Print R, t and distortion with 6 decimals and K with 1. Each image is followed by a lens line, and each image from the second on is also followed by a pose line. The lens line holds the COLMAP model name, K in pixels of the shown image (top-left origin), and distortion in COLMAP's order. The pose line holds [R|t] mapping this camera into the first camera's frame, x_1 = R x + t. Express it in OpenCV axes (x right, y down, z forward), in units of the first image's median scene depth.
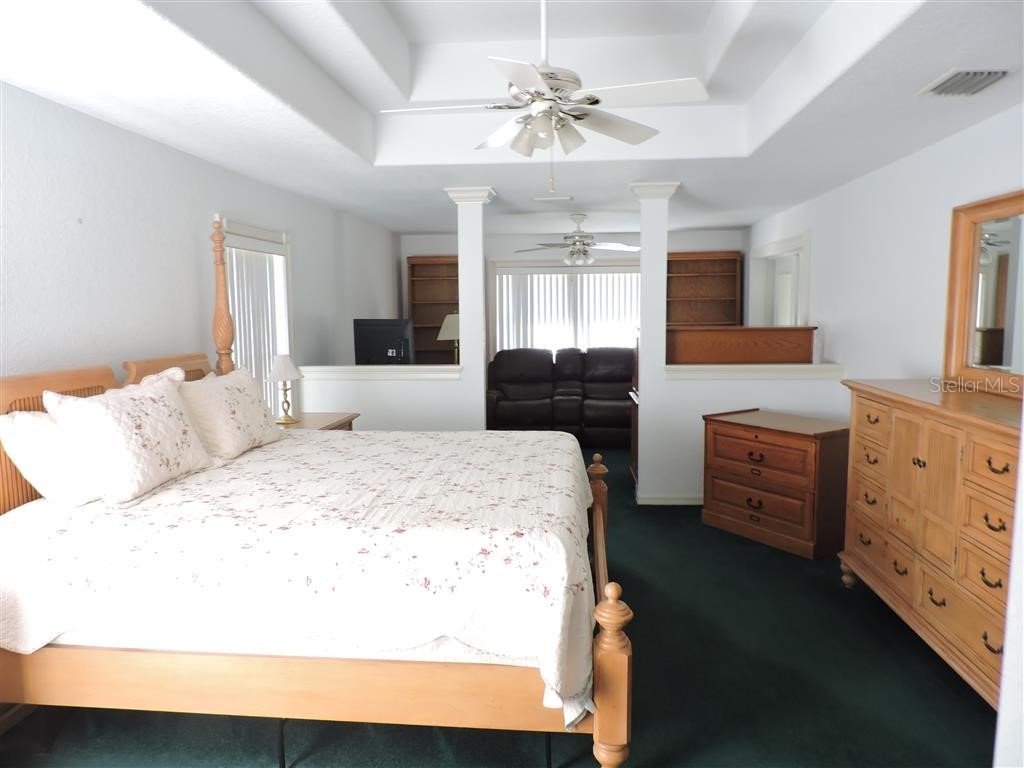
lens RADIAL K [[727.0, 0, 512.2], [0, 727.0, 385.0], [0, 0, 1]] dist [-0.013990, -0.003381]
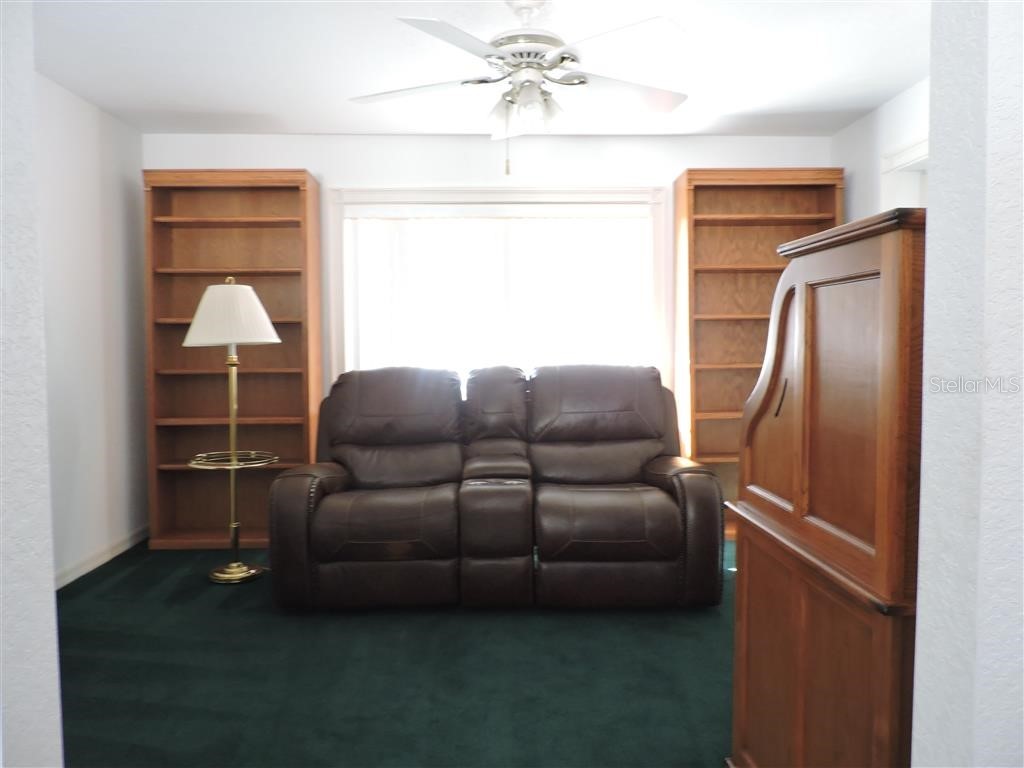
lens RADIAL K [[727.0, 0, 511.1], [0, 727.0, 378.2], [0, 0, 1]] dist [-0.013990, -0.003381]
pose [[0.992500, -0.000751, 0.122241, 0.032418], [0.007732, 0.998364, -0.056645, -0.018361], [-0.121998, 0.057165, 0.990883, 0.558098]]
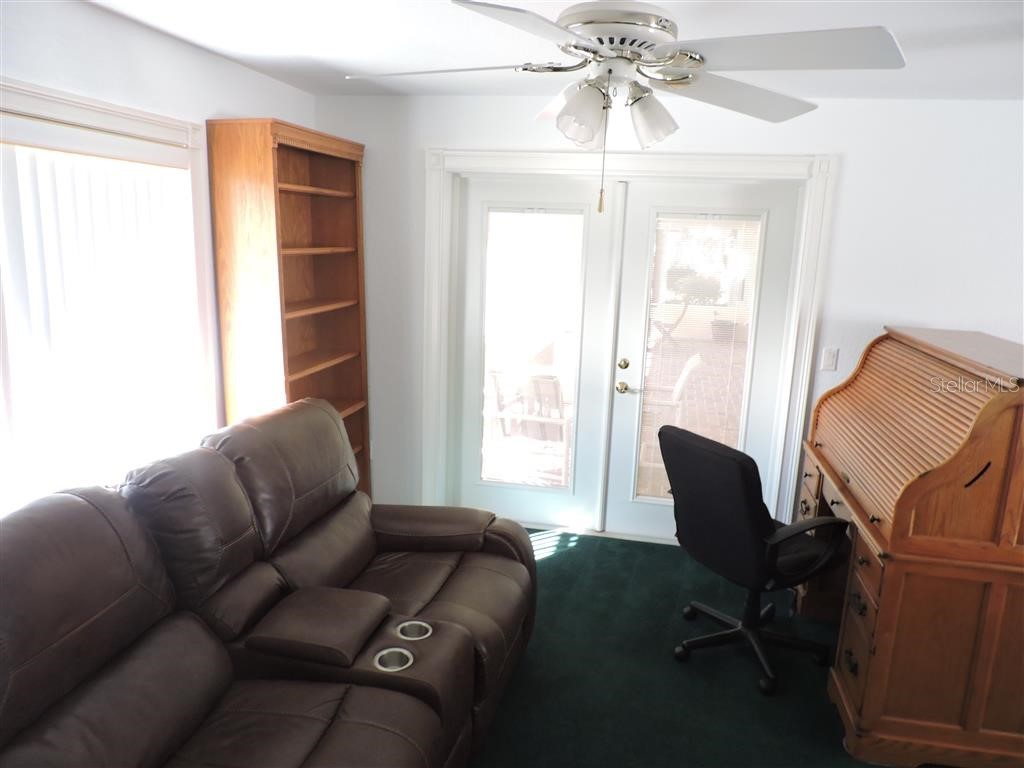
lens RADIAL K [[727.0, 0, 510.8], [0, 727.0, 387.6], [0, 0, 1]] dist [-0.013990, -0.003381]
pose [[0.105230, -0.192038, 0.975729, -0.163553], [0.067025, 0.980316, 0.185713, -0.114999], [-0.992187, 0.045856, 0.116030, 0.870735]]
